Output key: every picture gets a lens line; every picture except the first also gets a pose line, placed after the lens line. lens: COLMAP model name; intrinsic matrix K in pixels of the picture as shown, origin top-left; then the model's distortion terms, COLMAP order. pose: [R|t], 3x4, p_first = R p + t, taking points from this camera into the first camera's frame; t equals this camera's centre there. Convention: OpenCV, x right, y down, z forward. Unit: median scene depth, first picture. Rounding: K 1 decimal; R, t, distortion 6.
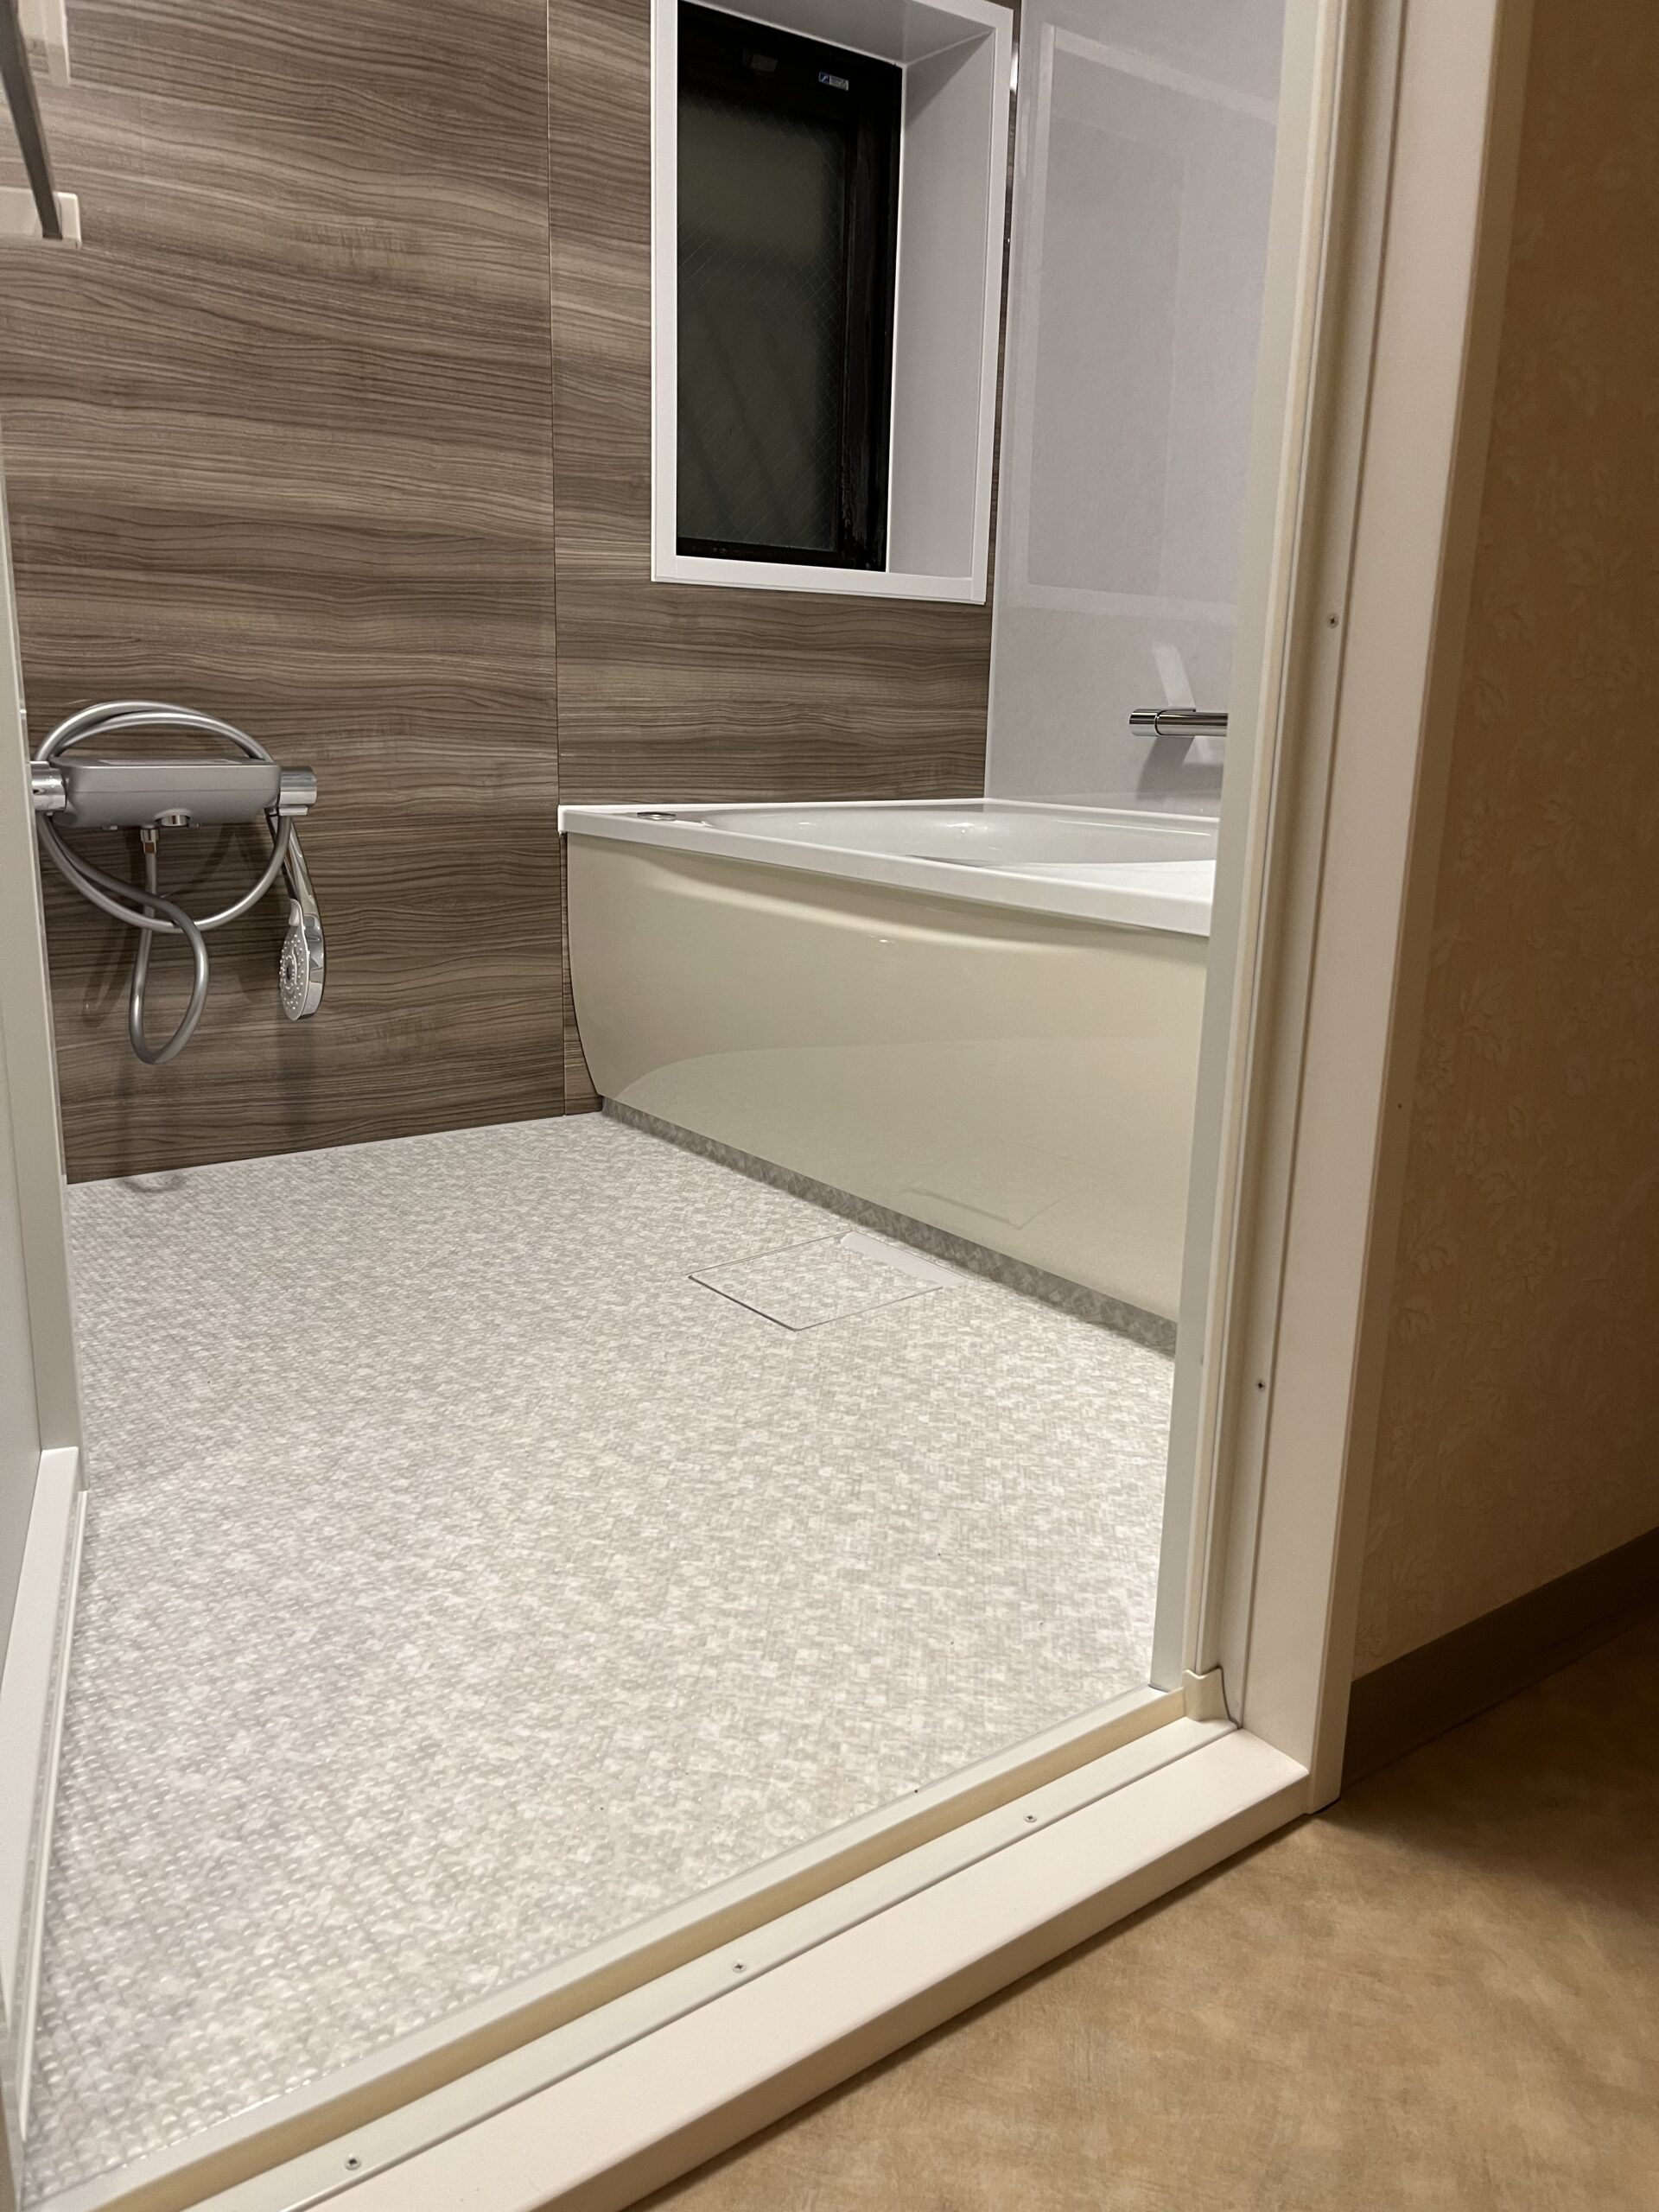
lens RADIAL K [[1673.0, 0, 829.5], [0, 1673.0, 1106.0], [0, 0, 1]] dist [0.054897, -0.057882]
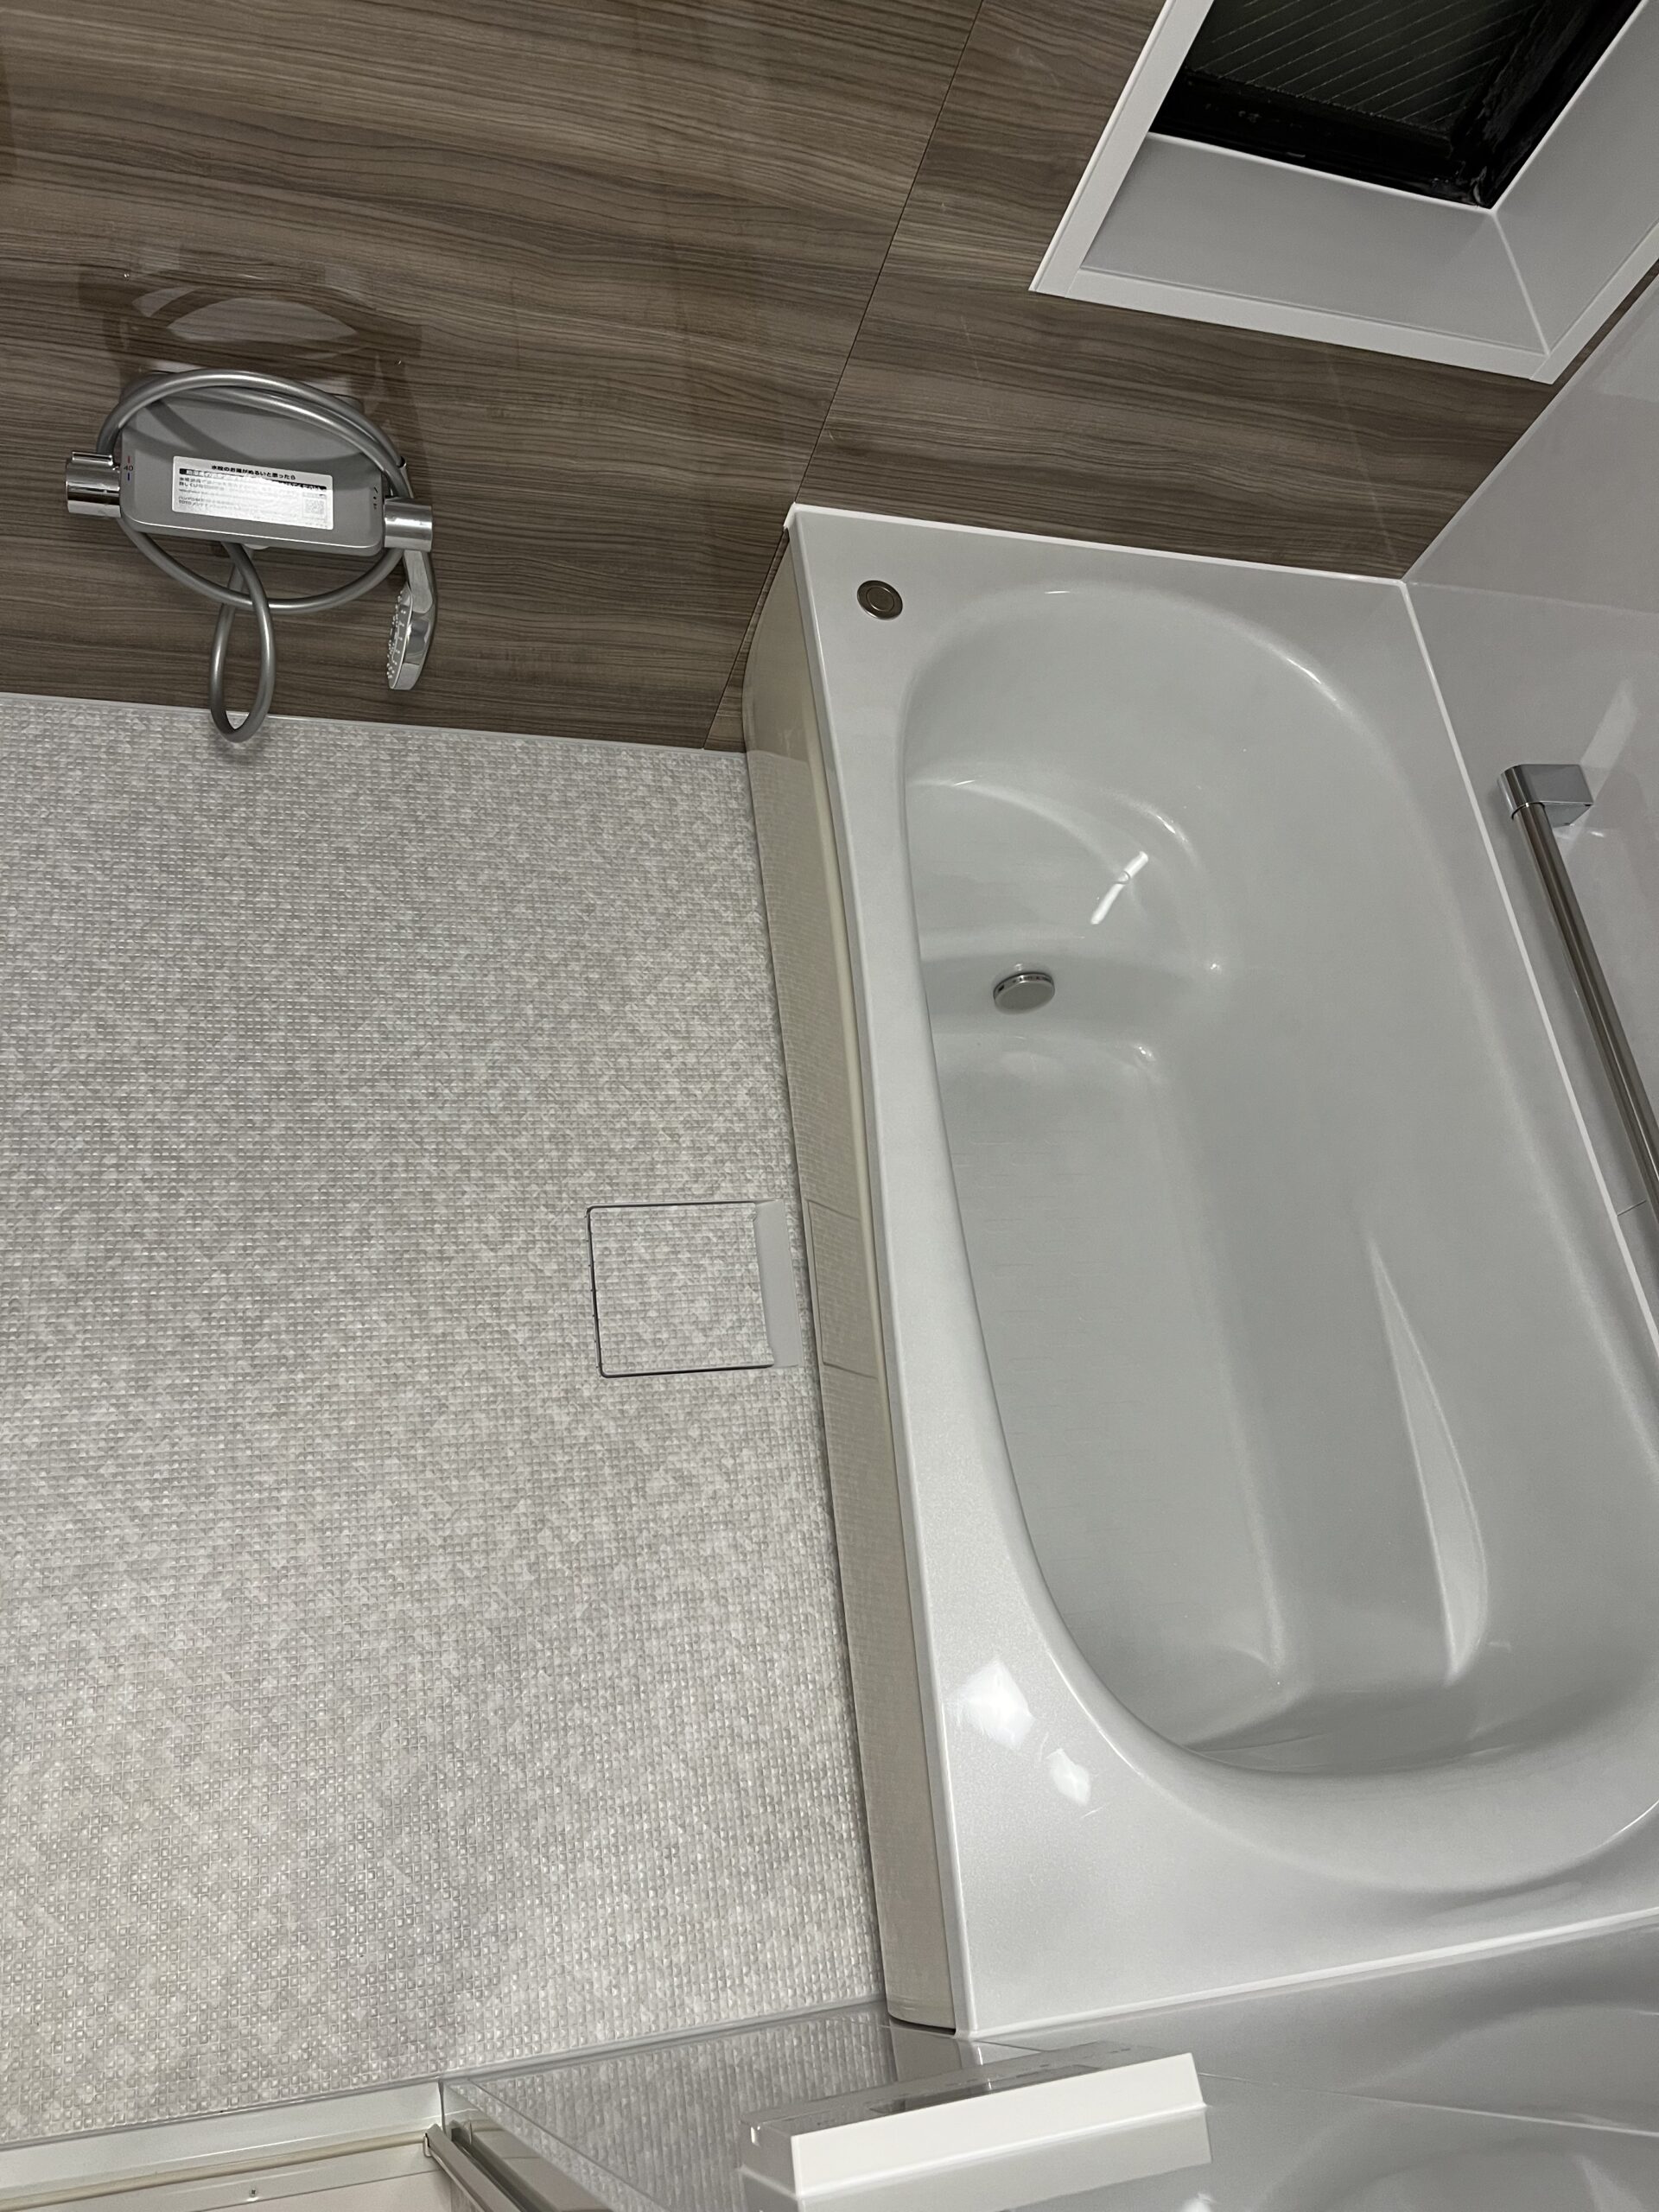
lens RADIAL K [[1685.7, 0, 838.0], [0, 1685.7, 1125.3], [0, 0, 1]] dist [0.055474, -0.080115]
pose [[0.840550, 0.541732, 0.001528, 0.016038], [-0.377979, 0.584445, 0.718022, -0.675891], [0.388083, -0.604111, 0.696019, 0.316284]]
